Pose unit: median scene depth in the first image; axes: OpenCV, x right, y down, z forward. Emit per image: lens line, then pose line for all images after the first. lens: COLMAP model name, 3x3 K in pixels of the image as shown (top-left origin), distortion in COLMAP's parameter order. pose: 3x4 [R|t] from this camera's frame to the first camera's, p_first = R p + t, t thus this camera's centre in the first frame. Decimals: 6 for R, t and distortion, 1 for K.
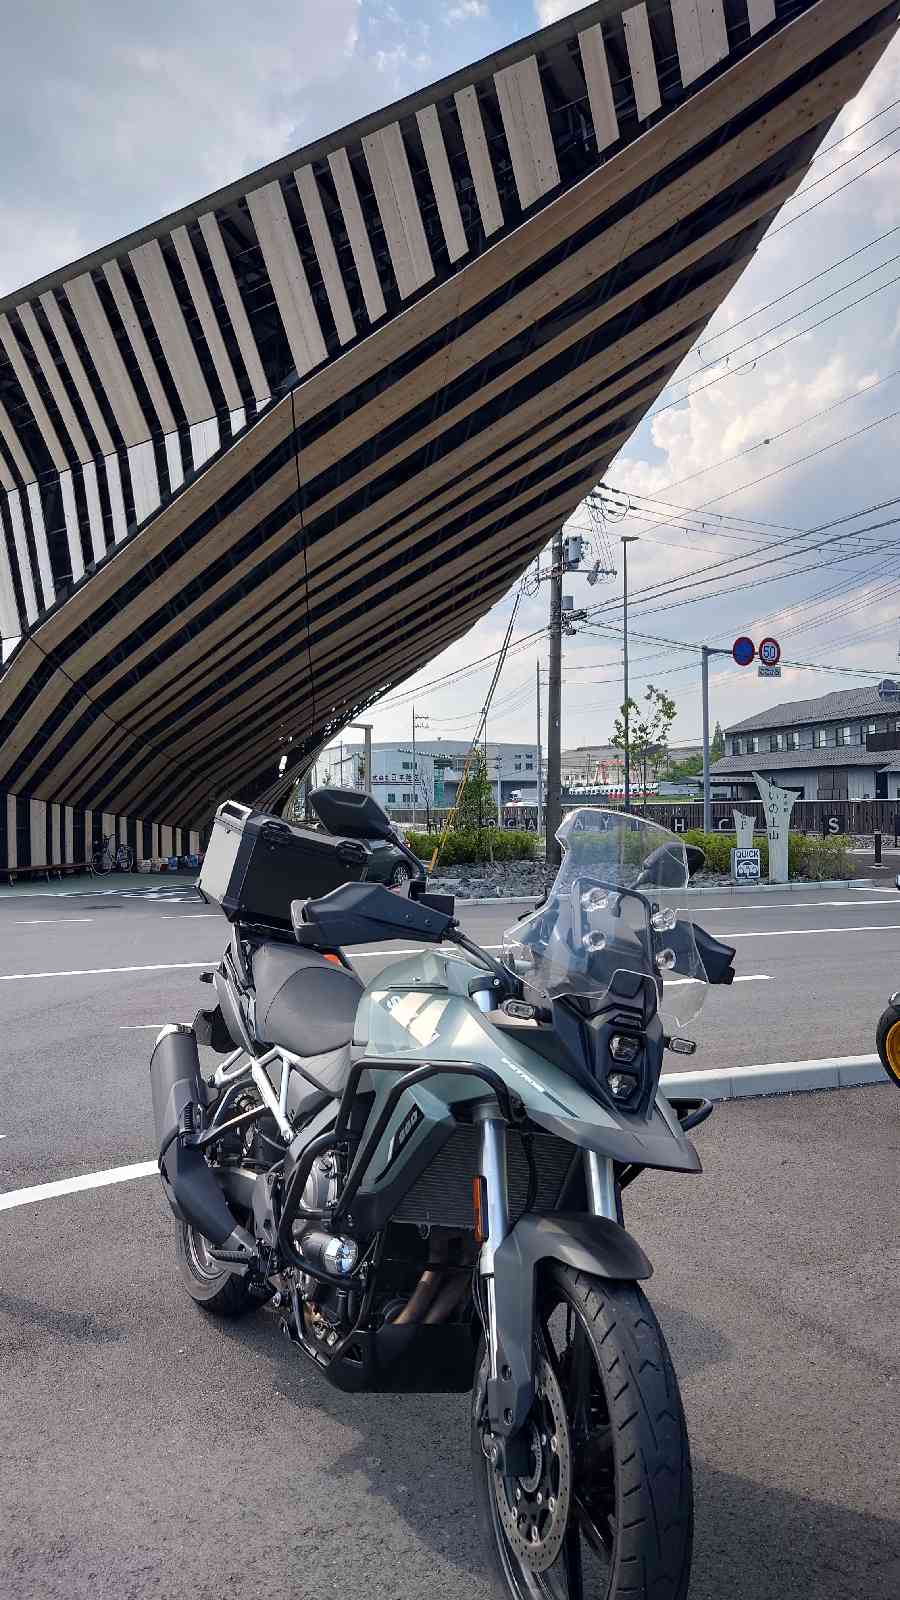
lens RADIAL K [[1172.4, 0, 475.3], [0, 1172.4, 801.3], [0, 0, 1]] dist [-0.000366, 0.047691]
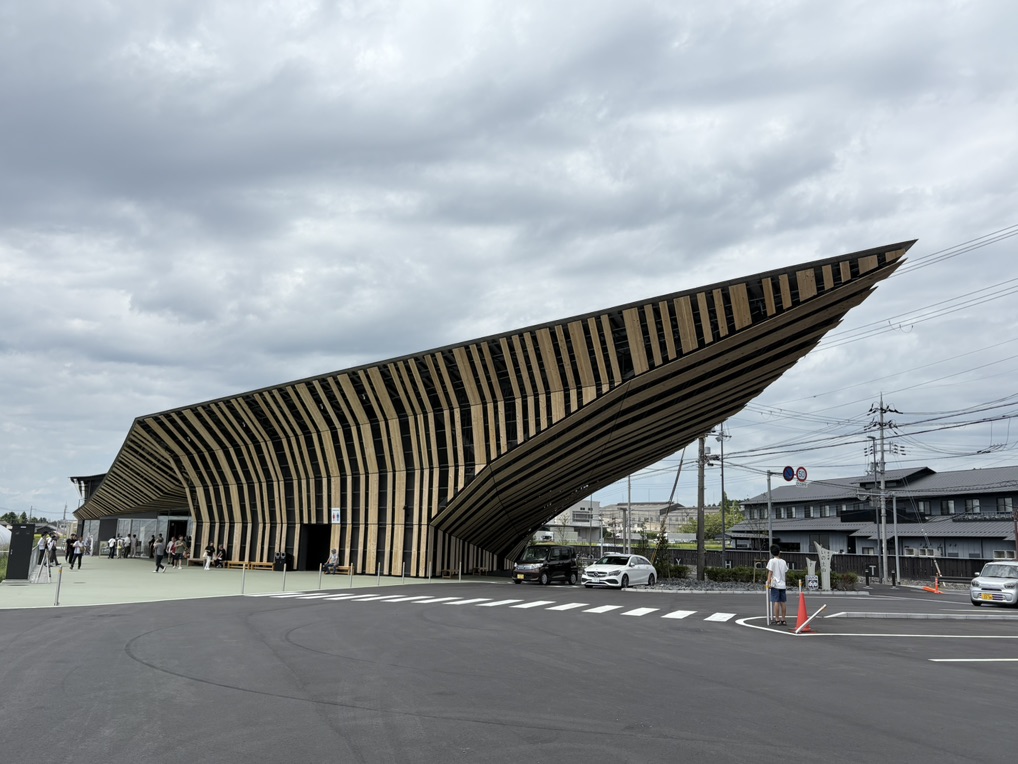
lens RADIAL K [[881.4, 0, 509.0], [0, 881.4, 382.0], [0, 0, 1]] dist [0.143279, -0.406715]
pose [[0.998730, 0.044483, -0.023651, -0.343982], [-0.047895, 0.983949, -0.171901, -0.003545], [0.015625, 0.172816, 0.984830, -0.813054]]
